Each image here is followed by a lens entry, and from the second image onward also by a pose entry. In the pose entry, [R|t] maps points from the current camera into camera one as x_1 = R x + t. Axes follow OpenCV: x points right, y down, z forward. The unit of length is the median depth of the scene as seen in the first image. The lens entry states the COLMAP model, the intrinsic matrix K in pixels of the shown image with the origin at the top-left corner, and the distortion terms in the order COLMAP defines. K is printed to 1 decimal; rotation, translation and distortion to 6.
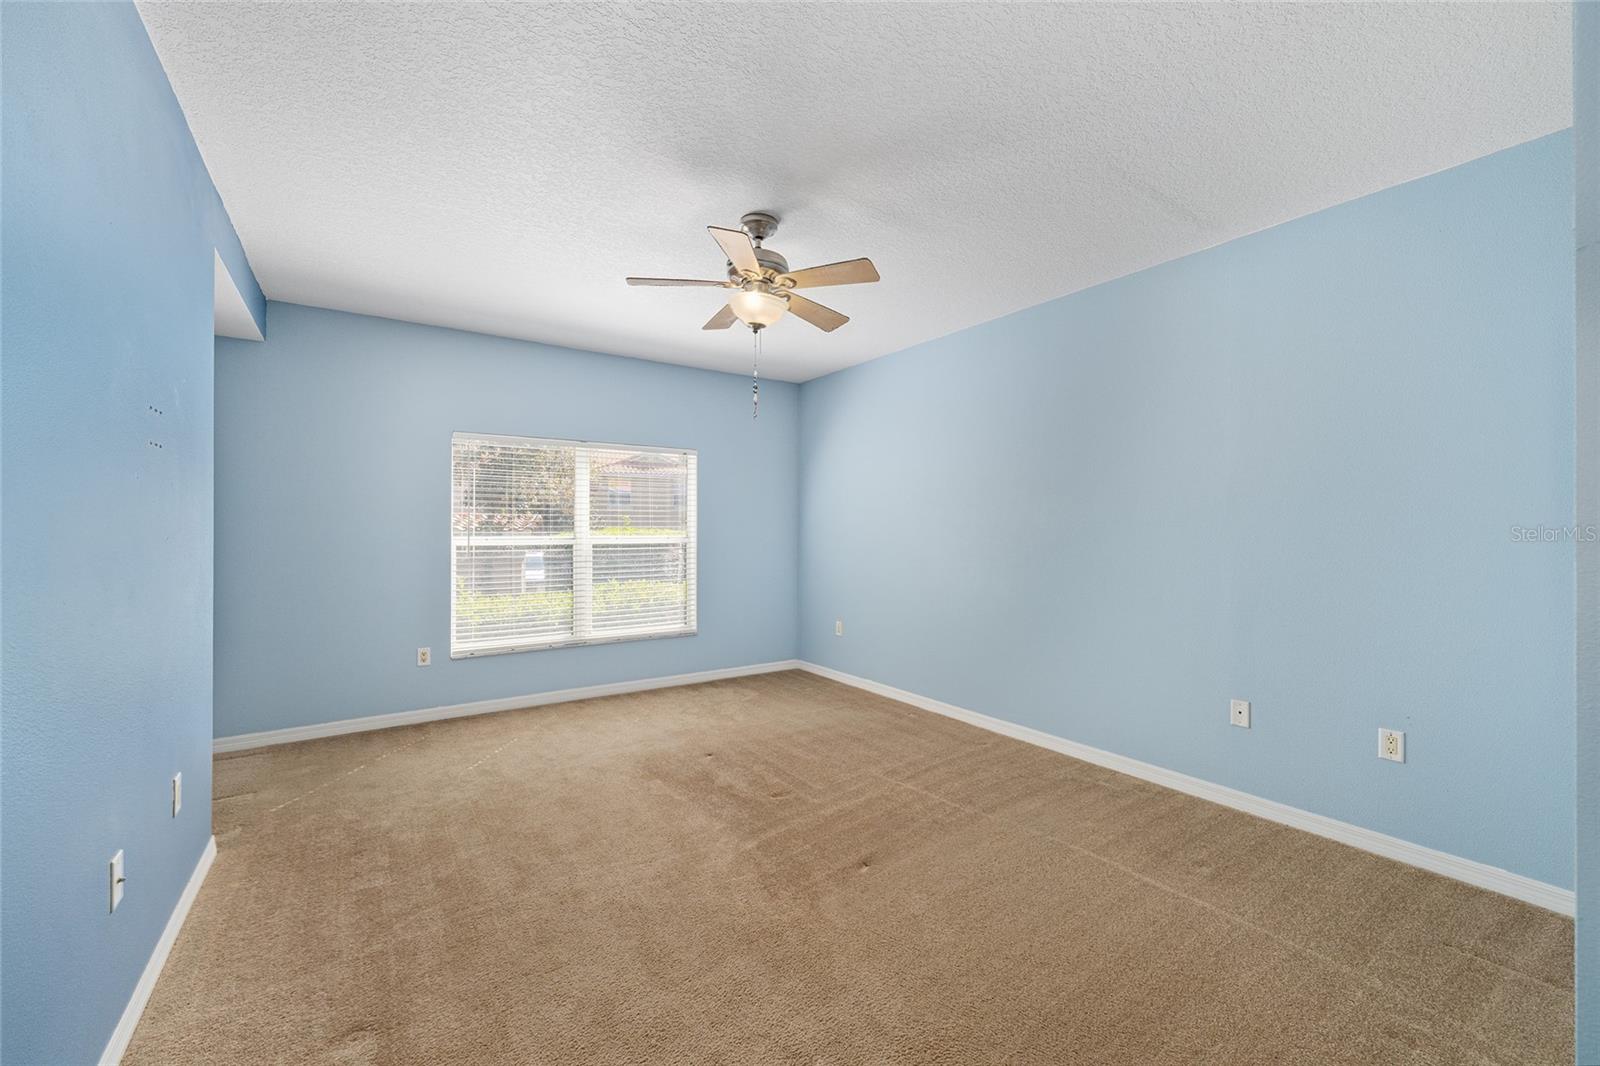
lens RADIAL K [[642.1, 0, 800.0], [0, 642.1, 533.0], [0, 0, 1]] dist [-0.002742, -0.000036]
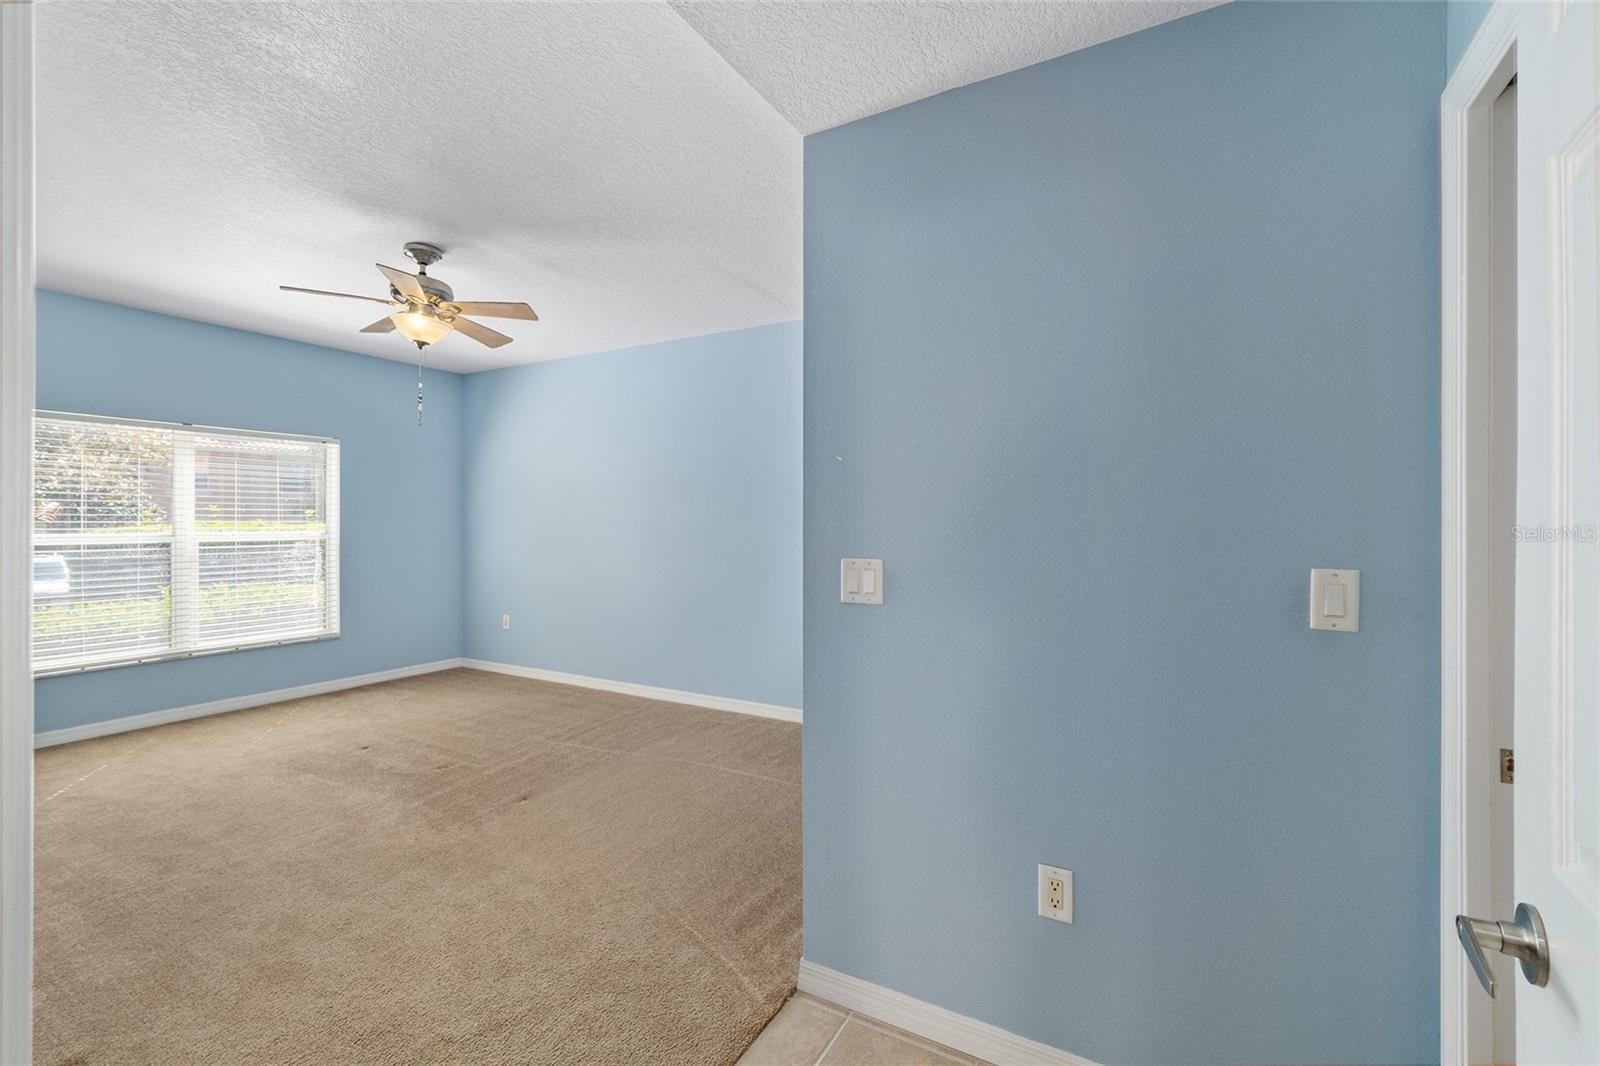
lens RADIAL K [[695.8, 0, 804.5], [0, 695.8, 522.5], [0, 0, 1]] dist [0.000656, -0.000019]
pose [[0.897144, -0.000772, 0.441737, -0.004154], [0.002458, 0.999992, -0.003245, -0.006359], [-0.441731, 0.003997, 0.897139, -0.342272]]
